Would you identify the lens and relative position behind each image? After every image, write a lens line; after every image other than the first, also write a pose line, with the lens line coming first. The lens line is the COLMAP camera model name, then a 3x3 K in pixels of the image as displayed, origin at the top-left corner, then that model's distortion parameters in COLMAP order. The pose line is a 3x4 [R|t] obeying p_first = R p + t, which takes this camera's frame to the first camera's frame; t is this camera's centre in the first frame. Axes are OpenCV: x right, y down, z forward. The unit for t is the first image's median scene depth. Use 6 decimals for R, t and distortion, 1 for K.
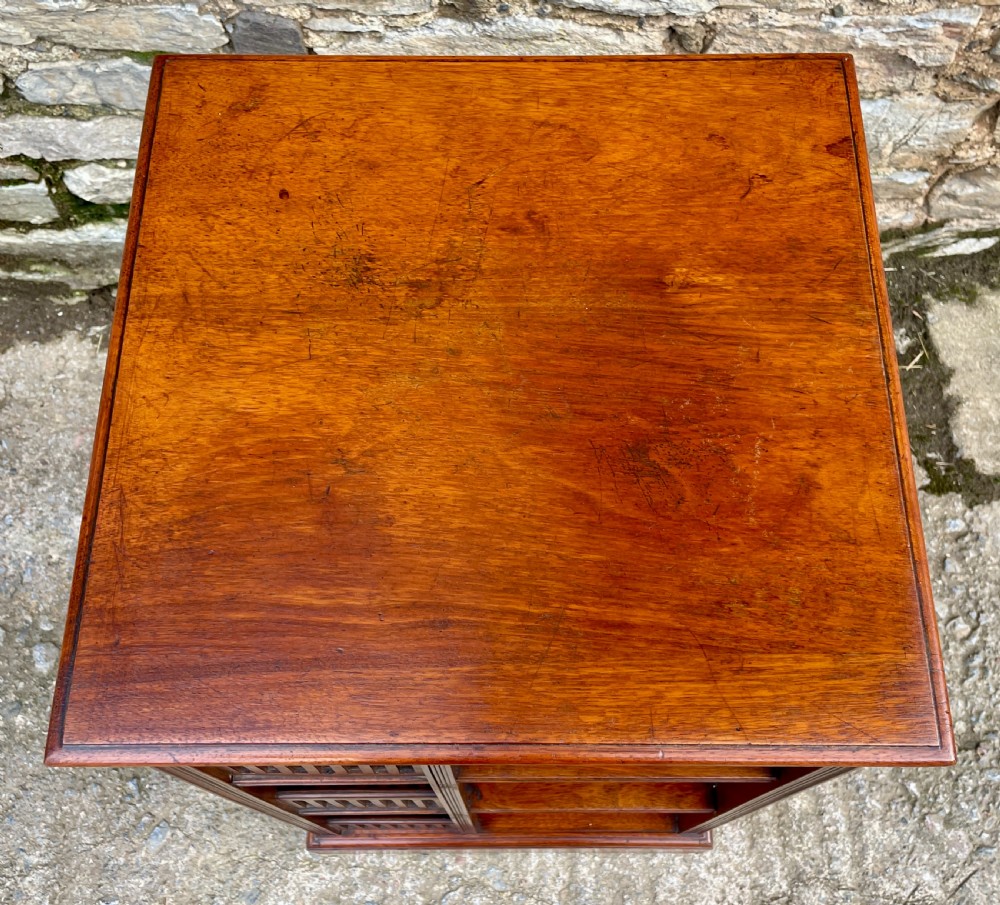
lens RADIAL K [[1096.9, 0, 514.1], [0, 1096.9, 464.0], [0, 0, 1]] dist [0.092097, -0.151853]
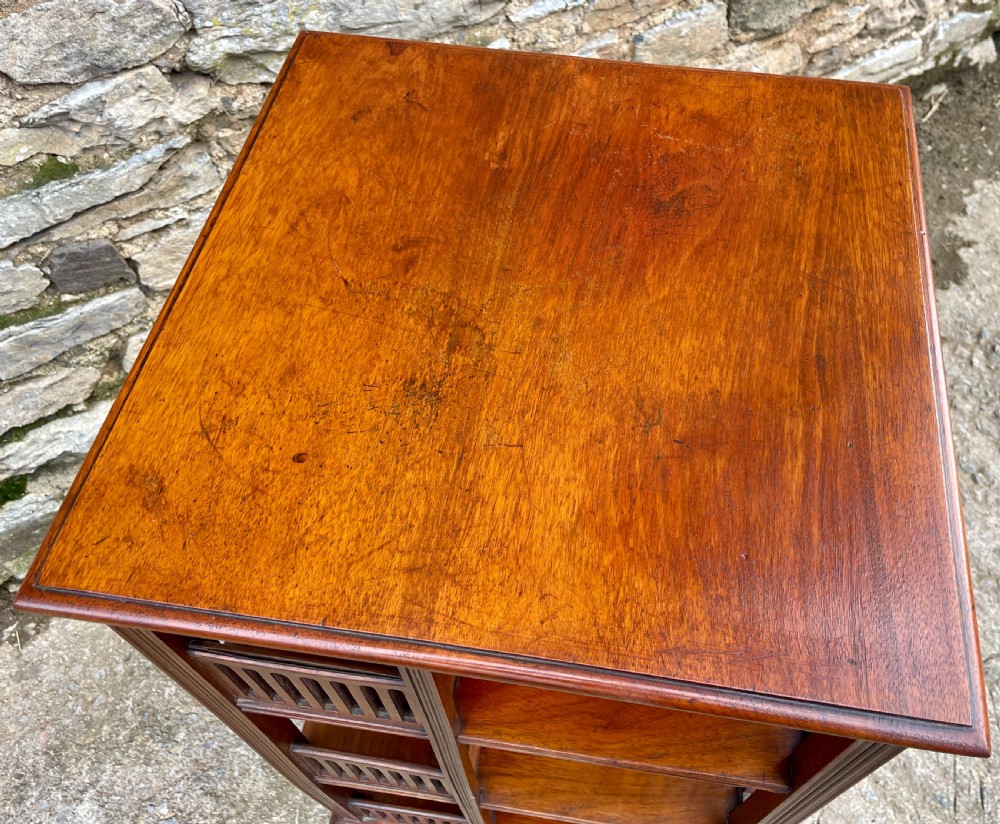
lens RADIAL K [[878.8, 0, 543.1], [0, 878.8, 397.5], [0, 0, 1]] dist [0.087221, -0.134140]
pose [[0.841534, -0.447727, 0.302258, -0.149397], [0.499756, 0.857682, -0.120935, 0.043472], [-0.205096, 0.252826, 0.945524, 0.117995]]
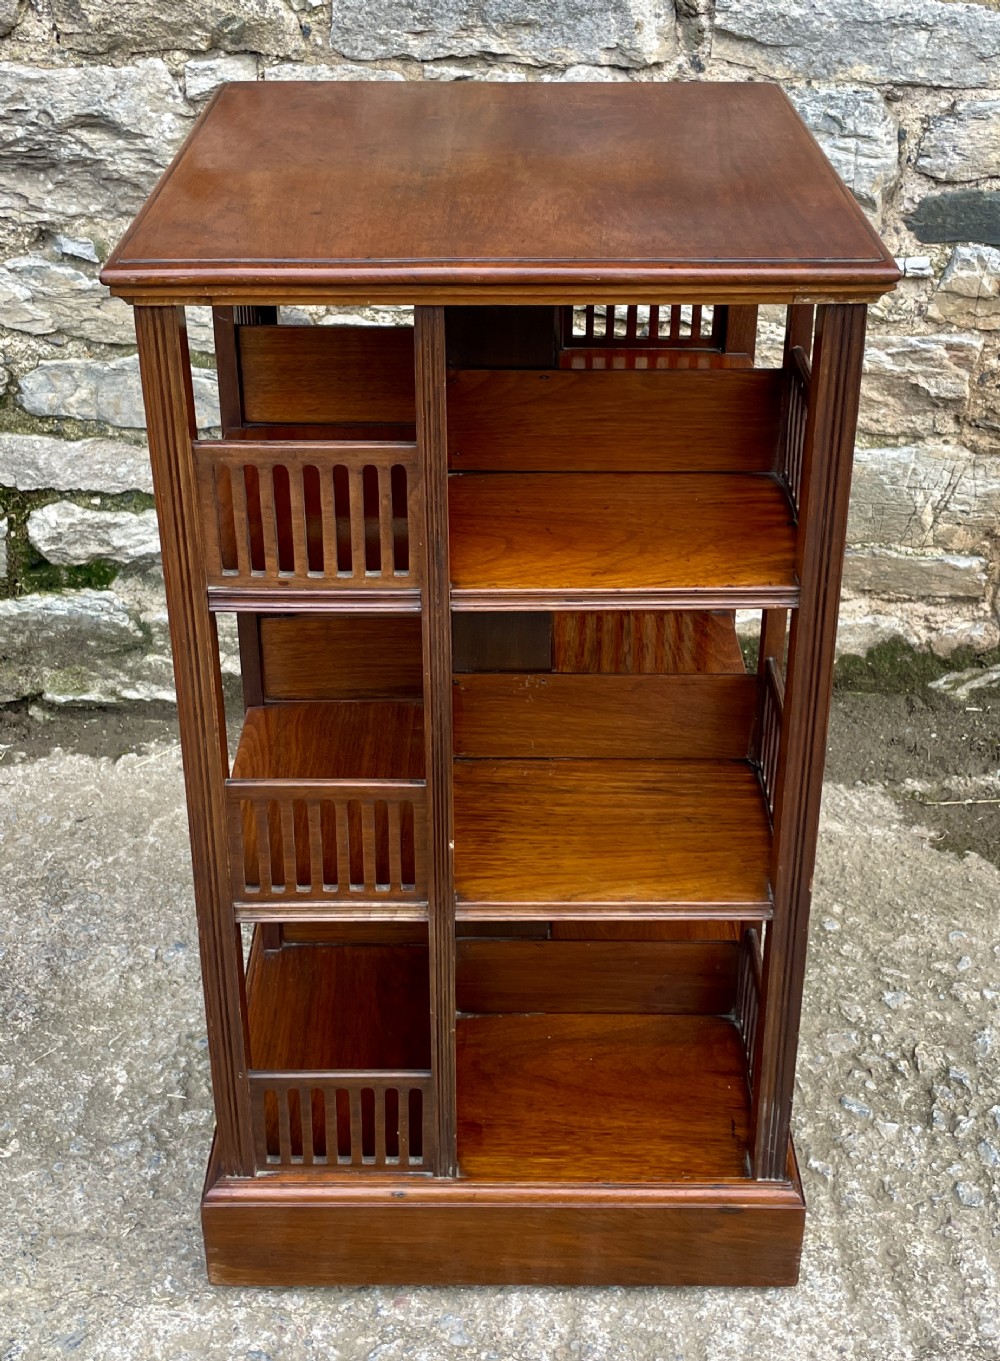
lens RADIAL K [[1666.7, 0, 490.7], [0, 1666.7, 492.7], [0, 0, 1]] dist [0.067666, -0.059334]
pose [[0.999056, 0.023907, -0.036281, 0.028147], [-0.041932, 0.749233, -0.660977, 0.656963], [0.011381, 0.661875, 0.749528, -0.050979]]
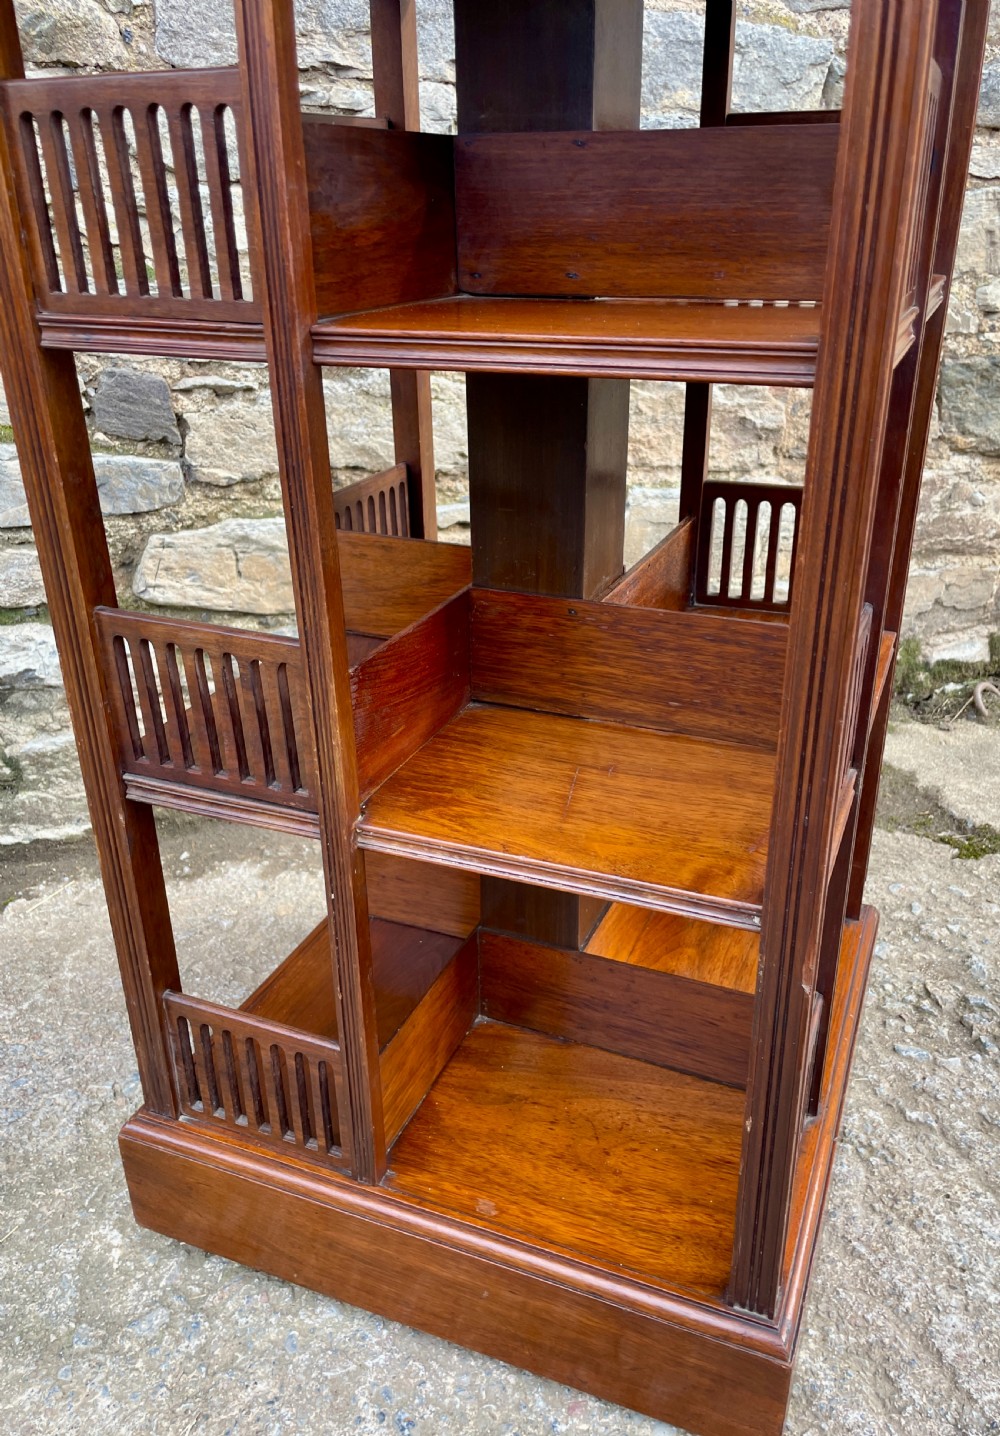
lens RADIAL K [[1119.6, 0, 529.7], [0, 1119.6, 723.9], [0, 0, 1]] dist [0.080629, -0.116637]
pose [[0.955336, -0.127499, 0.266601, -0.170007], [0.275361, 0.711546, -0.646436, 0.469333], [-0.107279, 0.690975, 0.714874, 0.411805]]
